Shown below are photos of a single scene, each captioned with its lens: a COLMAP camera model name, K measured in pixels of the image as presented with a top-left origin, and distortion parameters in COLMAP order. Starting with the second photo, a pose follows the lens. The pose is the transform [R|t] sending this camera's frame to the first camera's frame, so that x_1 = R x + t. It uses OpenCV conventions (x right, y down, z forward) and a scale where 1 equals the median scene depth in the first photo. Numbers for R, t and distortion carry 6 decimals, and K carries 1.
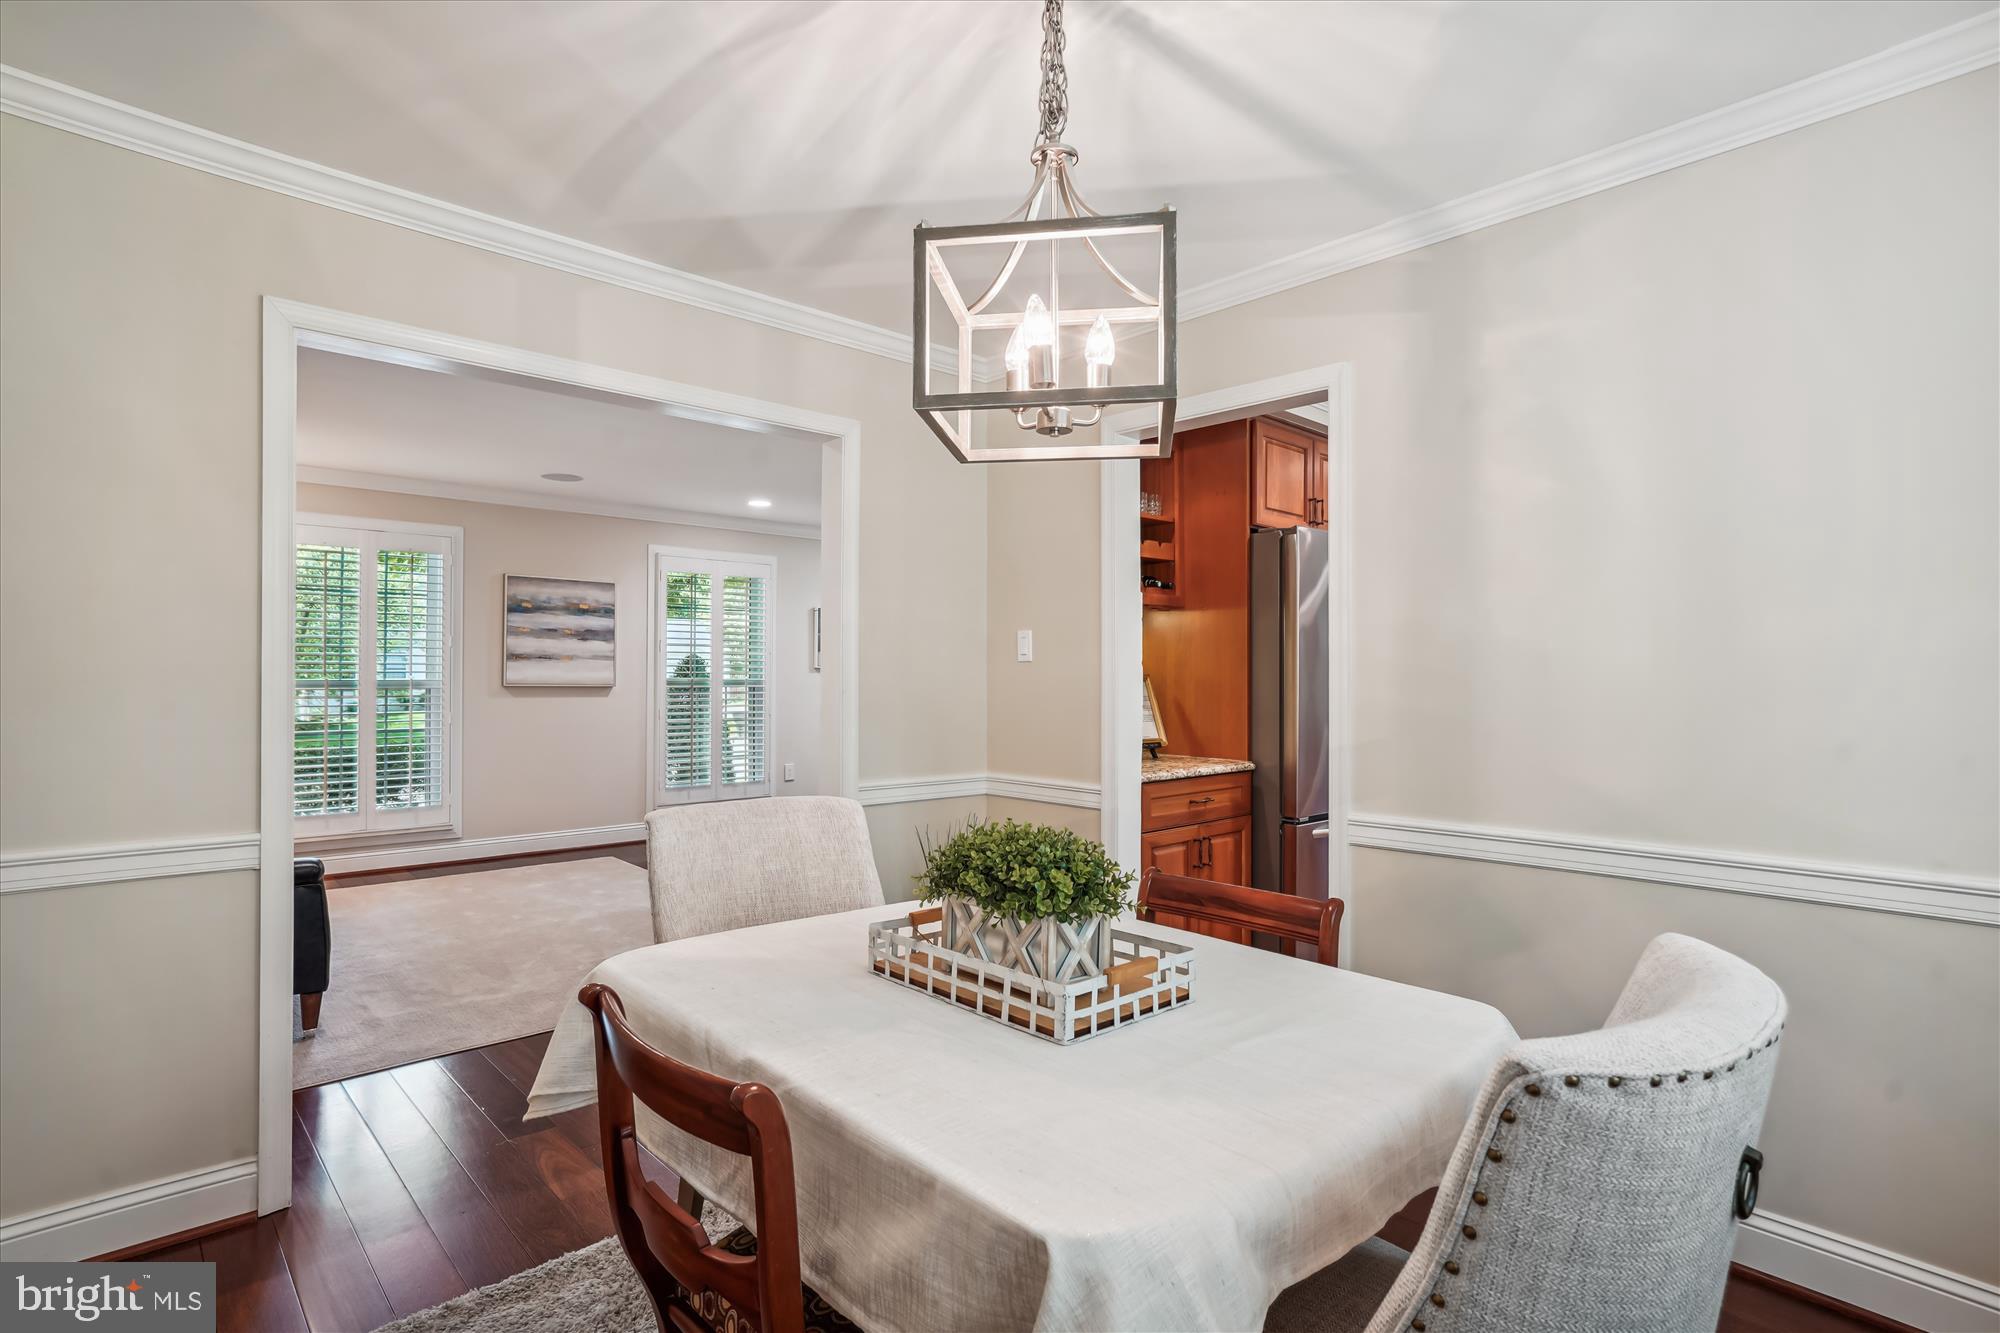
lens RADIAL K [[991.1, 0, 1004.6], [0, 991.1, 661.9], [0, 0, 1]] dist [0.003315, 0.001251]
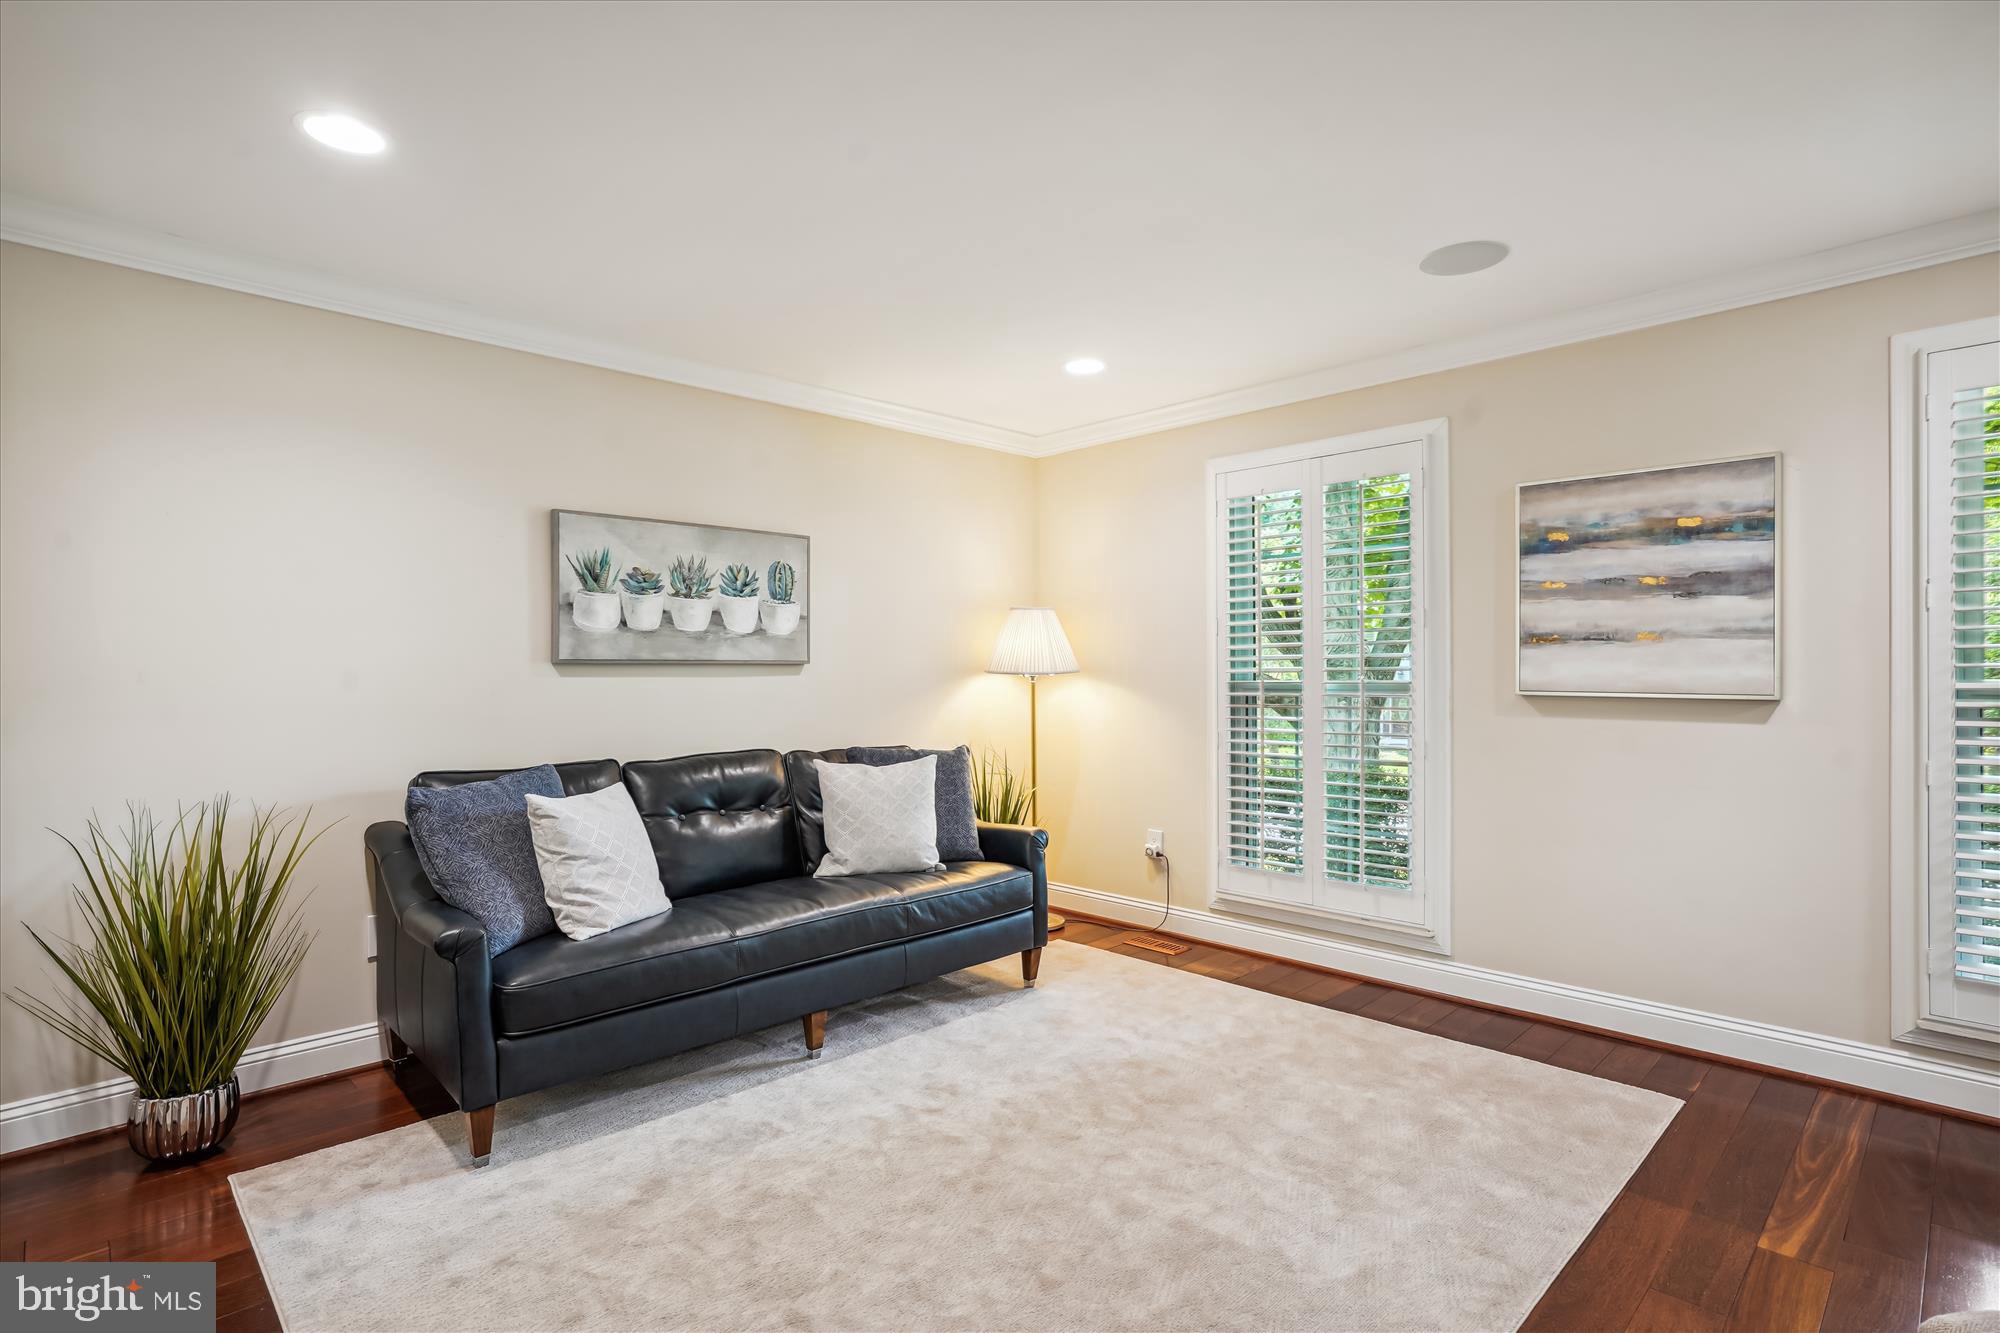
lens RADIAL K [[991.1, 0, 995.9], [0, 991.1, 676.6], [0, 0, 1]] dist [0.003315, 0.001251]
pose [[0.041635, 0.002711, -0.999129, 0.015603], [0.018374, 0.999825, 0.003478, 0.007318], [0.998964, -0.018503, 0.041578, 0.678555]]
